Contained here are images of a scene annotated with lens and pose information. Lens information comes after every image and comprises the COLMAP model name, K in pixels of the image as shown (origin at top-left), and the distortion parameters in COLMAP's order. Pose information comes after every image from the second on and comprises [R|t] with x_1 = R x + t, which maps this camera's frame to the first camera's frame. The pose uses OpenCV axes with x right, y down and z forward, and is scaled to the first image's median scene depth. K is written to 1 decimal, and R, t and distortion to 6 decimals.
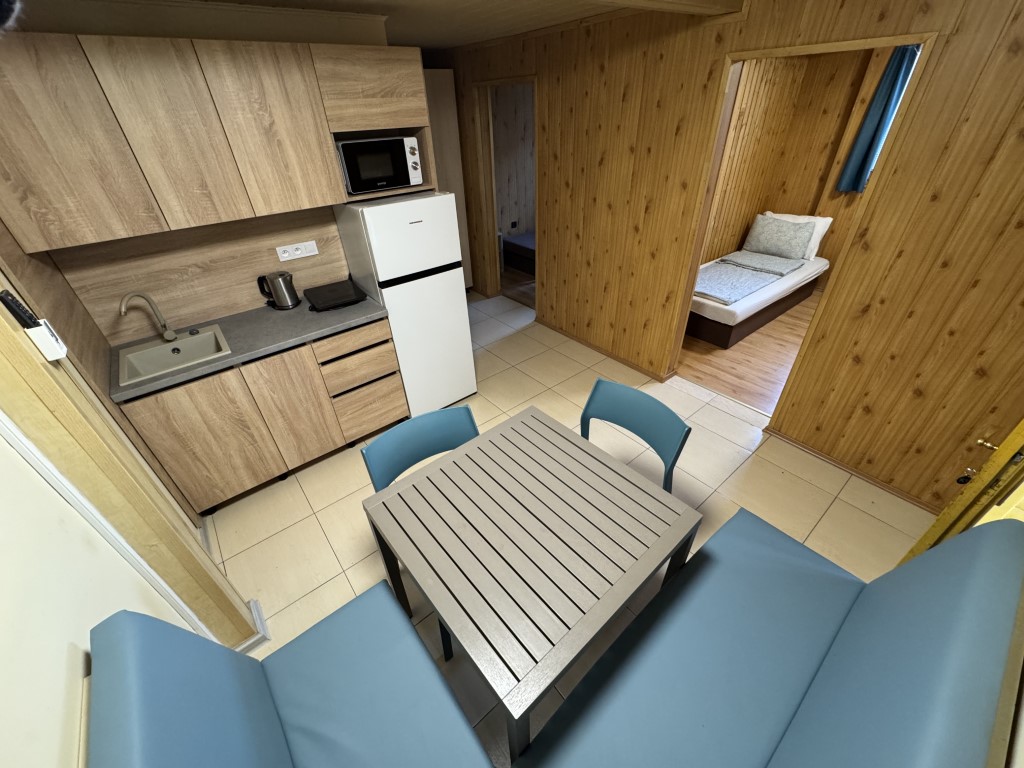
lens RADIAL K [[407.4, 0, 512.0], [0, 407.4, 384.0], [0, 0, 1]] dist [-0.002846, -0.000163]
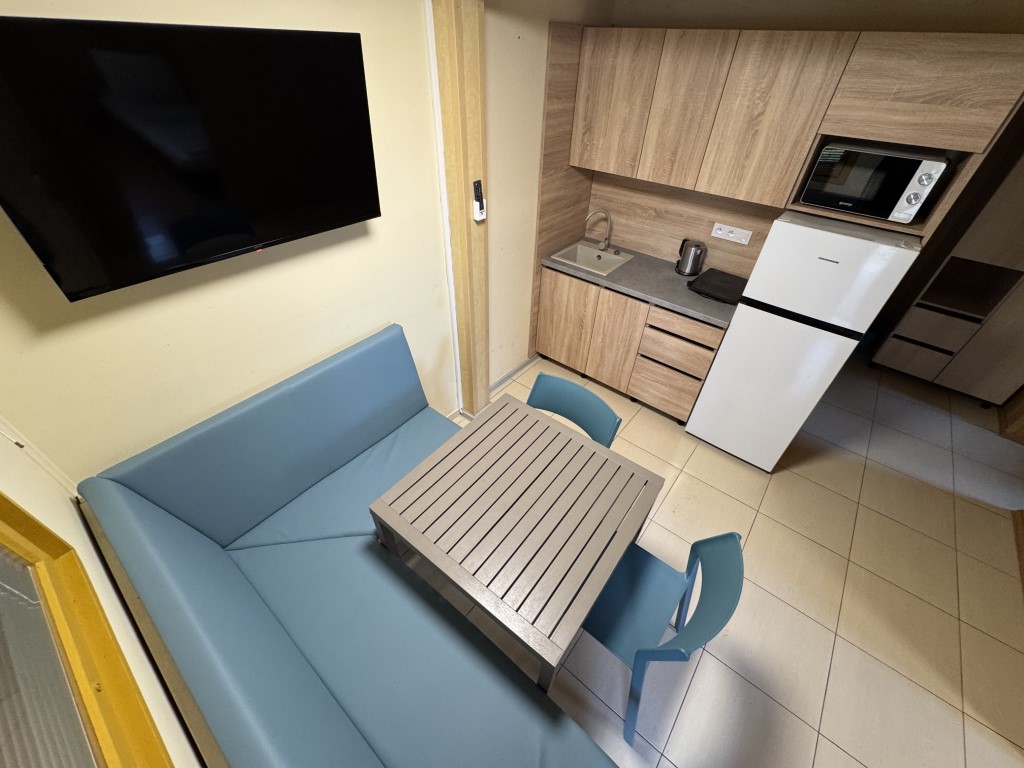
lens RADIAL K [[407.4, 0, 512.0], [0, 407.4, 384.0], [0, 0, 1]] dist [-0.002846, -0.000163]
pose [[0.200932, 0.661620, -0.722416, 0.404036], [-0.582407, 0.673651, 0.454969, -0.246336], [0.787673, 0.329322, 0.520690, 0.175812]]
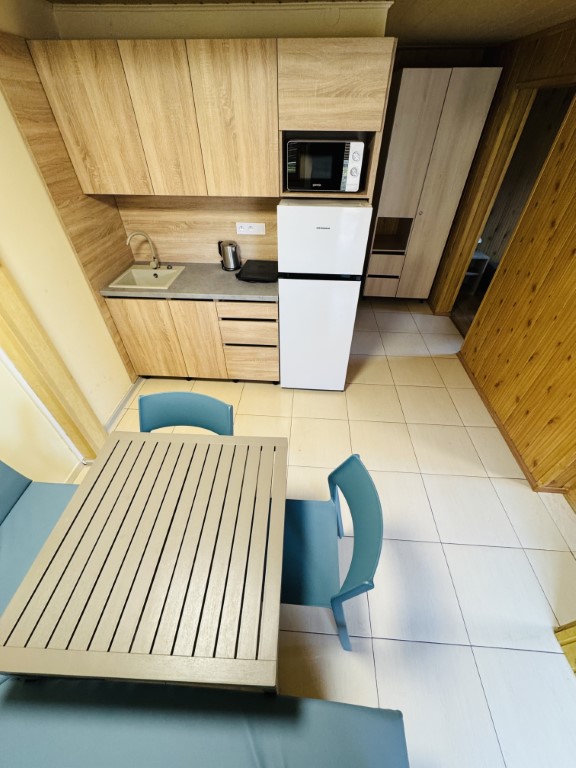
lens RADIAL K [[305.5, 0, 288.0], [0, 305.5, 384.0], [0, 0, 1]] dist [-0.002846, -0.000163]
pose [[0.730578, 0.480660, -0.484997, 0.295985], [-0.410289, 0.876767, 0.250885, -0.213937], [0.545820, 0.015697, 0.837756, 0.303078]]
